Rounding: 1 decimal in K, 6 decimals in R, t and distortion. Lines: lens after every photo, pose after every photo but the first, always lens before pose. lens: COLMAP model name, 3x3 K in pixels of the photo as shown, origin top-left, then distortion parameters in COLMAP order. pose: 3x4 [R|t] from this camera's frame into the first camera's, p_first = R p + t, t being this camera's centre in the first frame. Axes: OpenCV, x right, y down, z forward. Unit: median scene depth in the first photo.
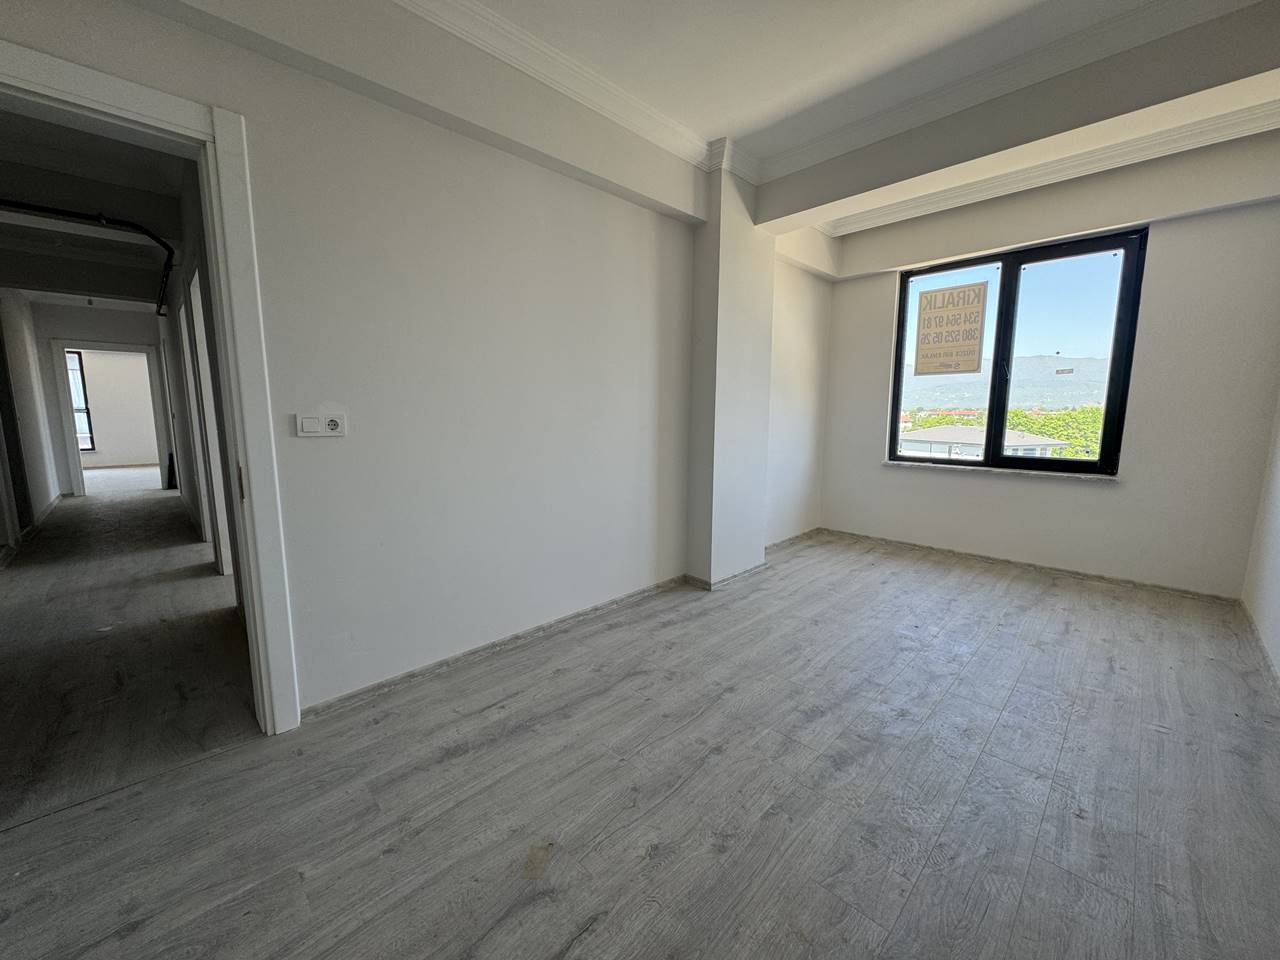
lens RADIAL K [[508.7, 0, 640.5], [0, 508.7, 481.0], [0, 0, 1]] dist [-0.003185, 0.000685]
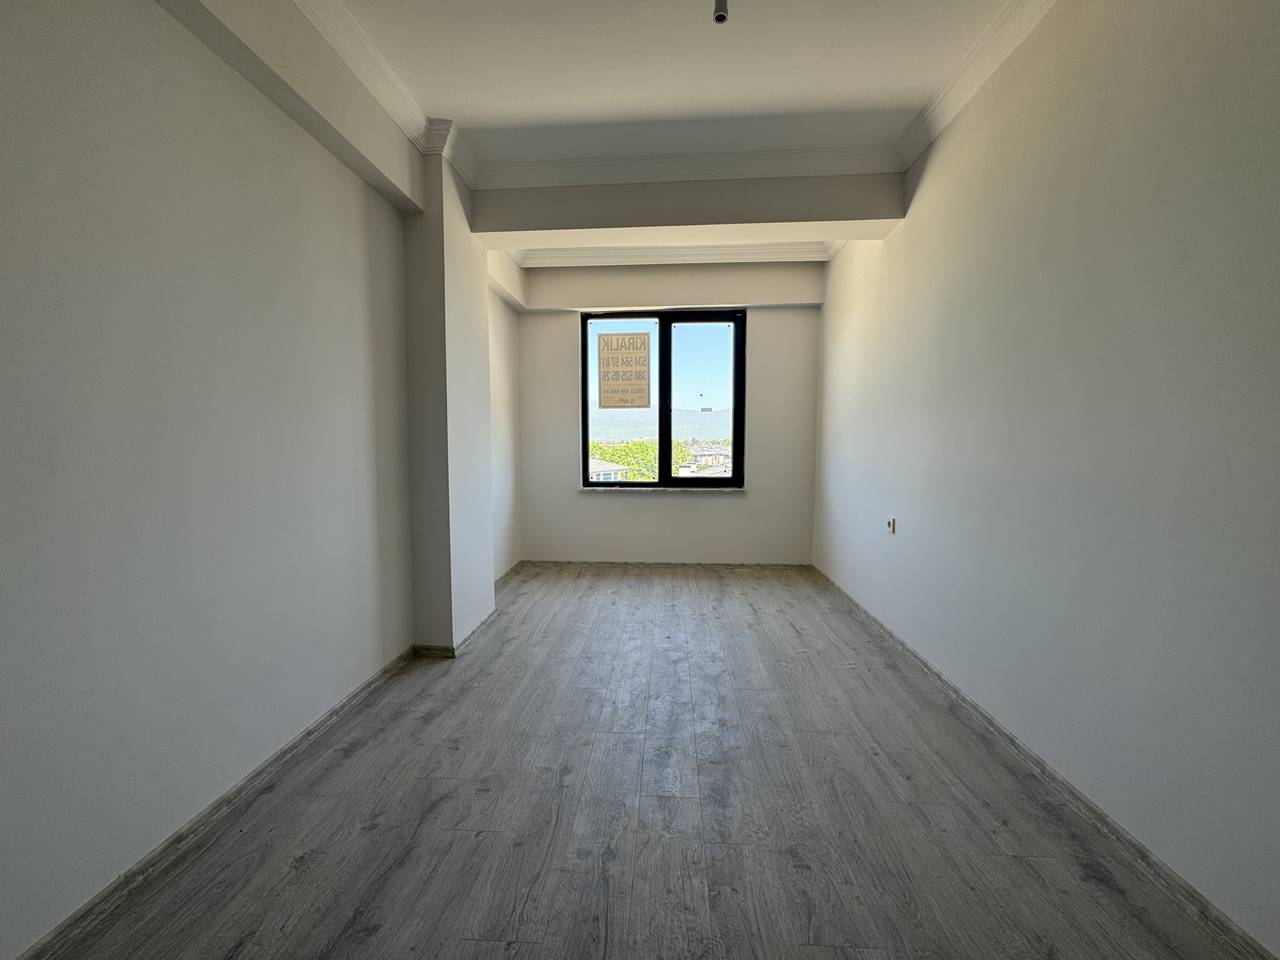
lens RADIAL K [[508.7, 0, 640.5], [0, 508.7, 481.0], [0, 0, 1]] dist [-0.003185, 0.000685]
pose [[0.746561, -0.050146, 0.663425, -0.180263], [0.093083, 0.995221, -0.029522, -0.015018], [-0.658773, 0.083793, 0.747661, 0.185681]]
